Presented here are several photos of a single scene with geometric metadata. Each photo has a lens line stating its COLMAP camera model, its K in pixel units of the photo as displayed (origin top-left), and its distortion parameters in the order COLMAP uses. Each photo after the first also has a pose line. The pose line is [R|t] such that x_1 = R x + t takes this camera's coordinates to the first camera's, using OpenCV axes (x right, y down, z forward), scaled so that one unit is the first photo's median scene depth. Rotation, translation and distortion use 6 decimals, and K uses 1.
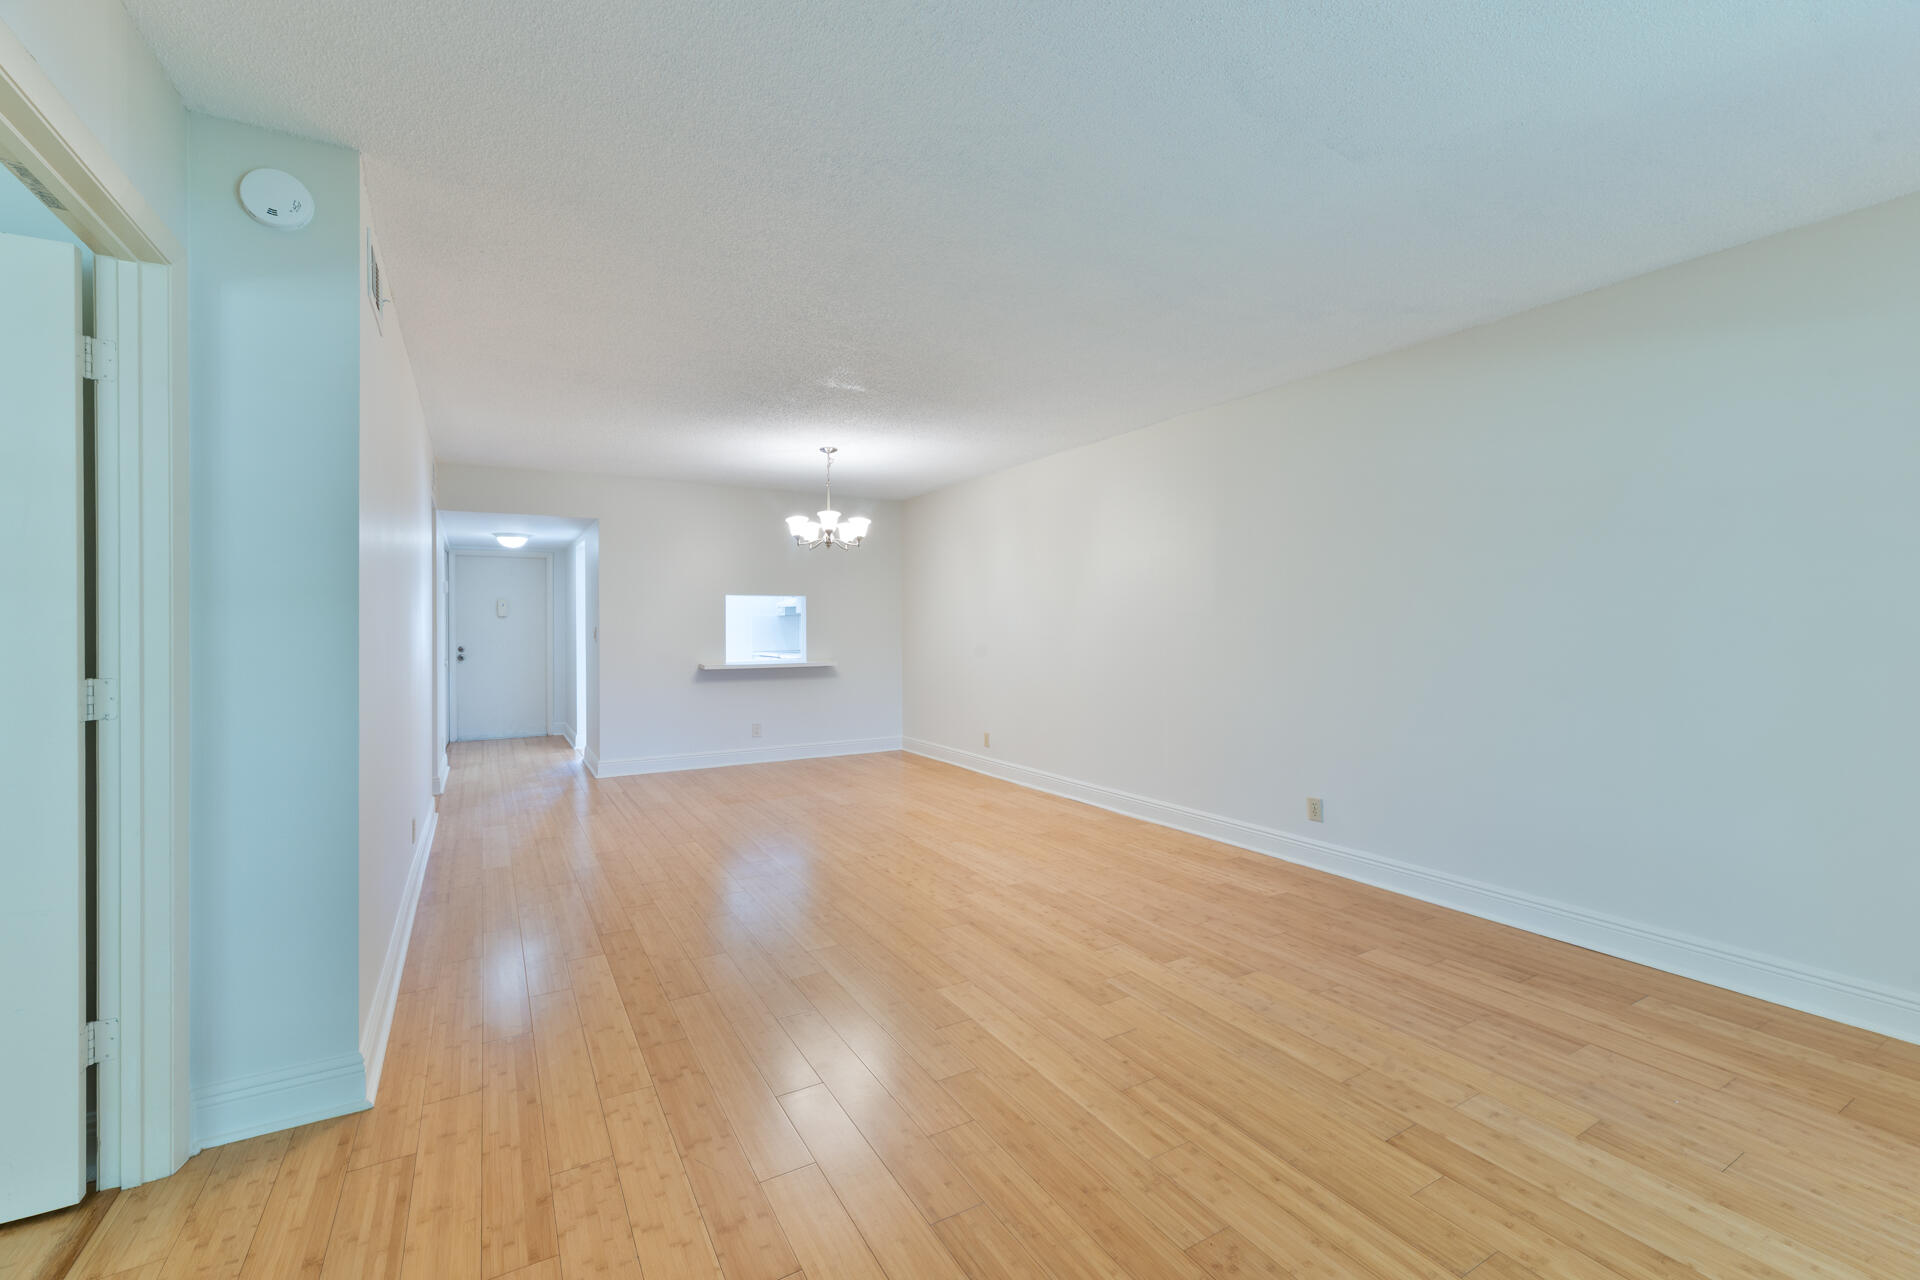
lens RADIAL K [[787.3, 0, 949.4], [0, 787.3, 620.7], [0, 0, 1]] dist [0.006956, -0.000883]
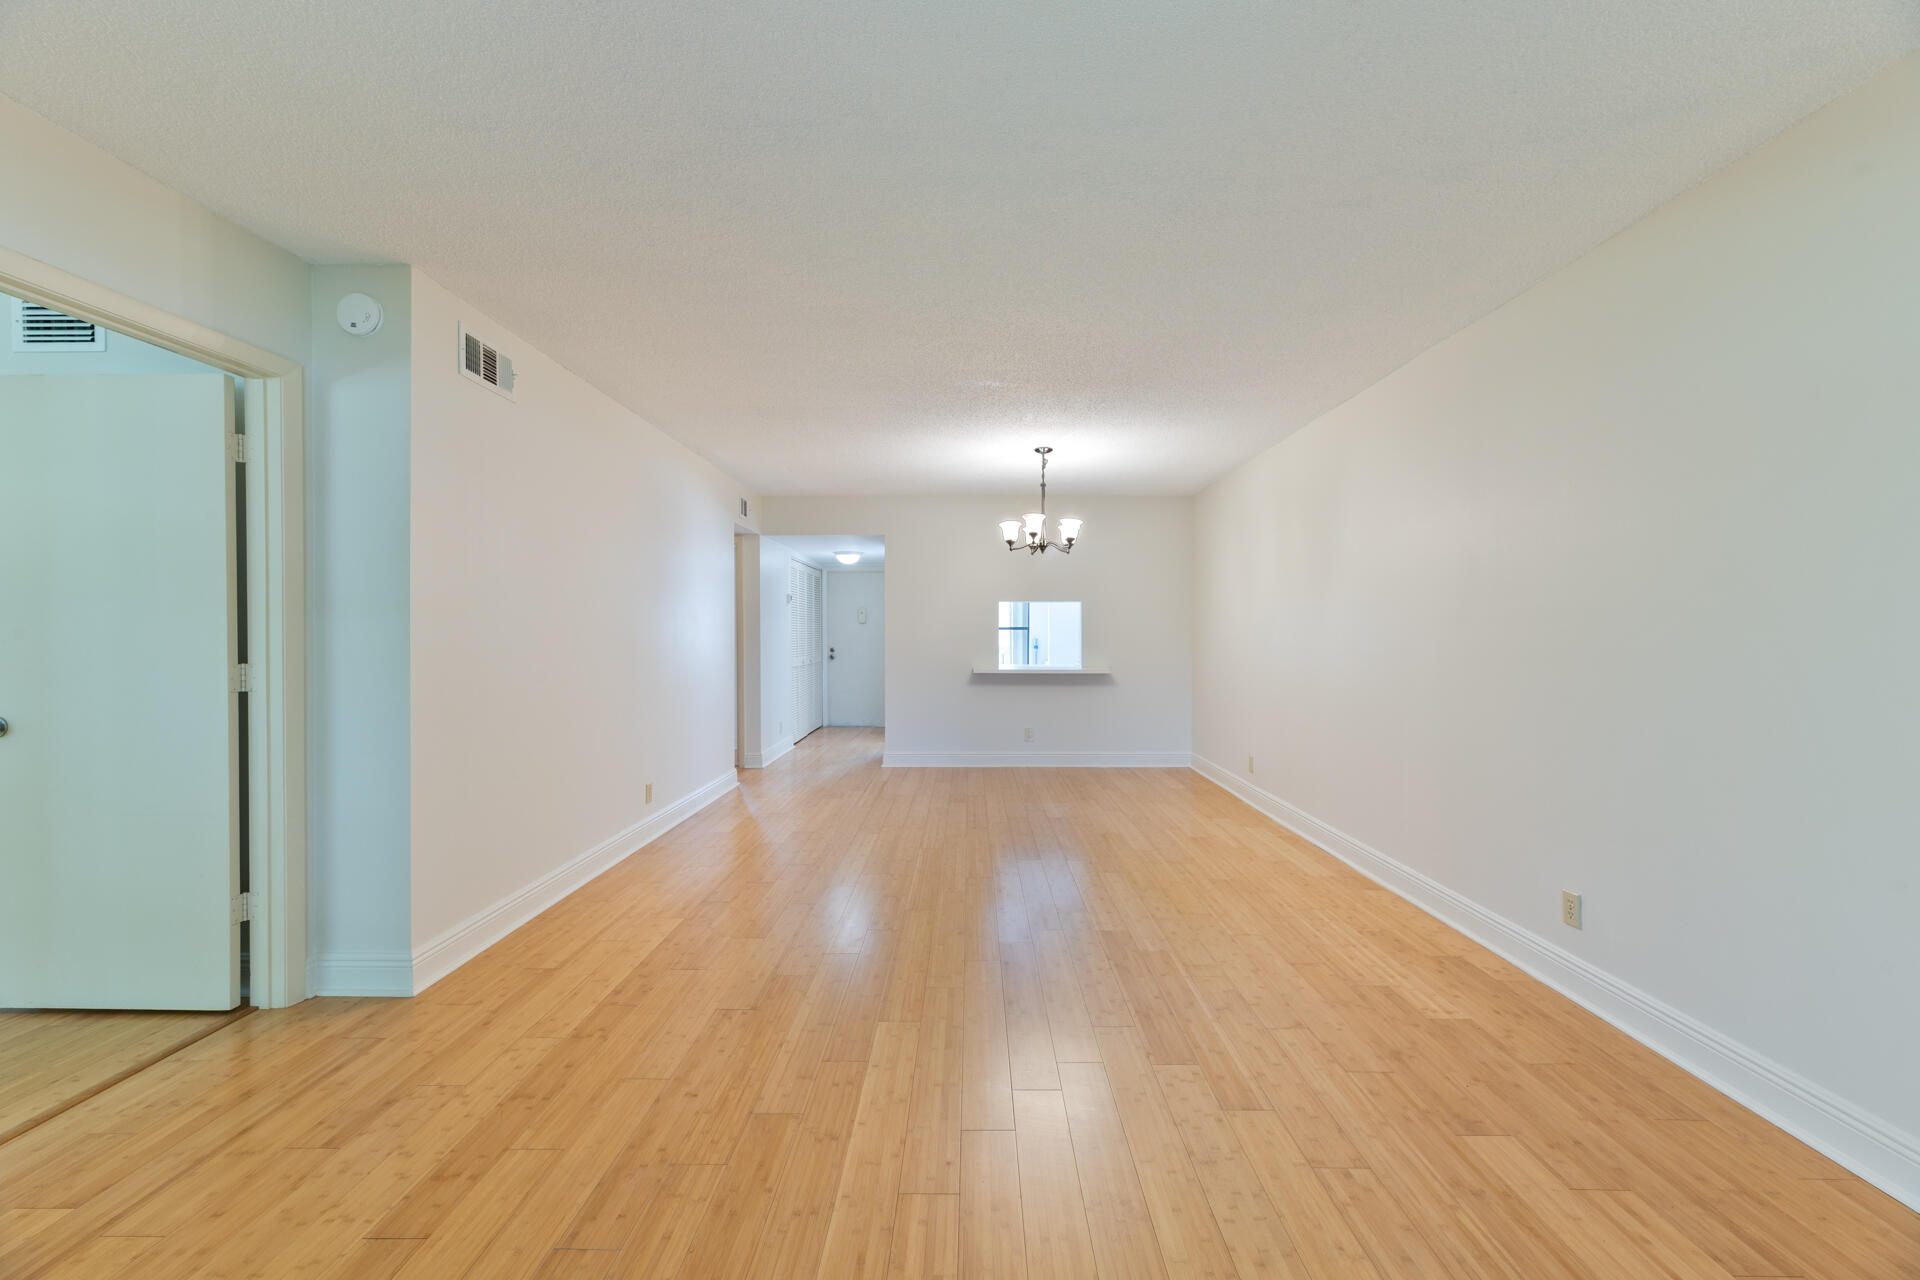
lens RADIAL K [[787.3, 0, 977.9], [0, 787.3, 626.6], [0, 0, 1]] dist [0.006956, -0.000883]
pose [[0.864495, 0.000535, -0.502642, 0.504527], [-0.001099, 0.999999, -0.000826, 0.003674], [0.502641, 0.001267, 0.864495, 0.235671]]
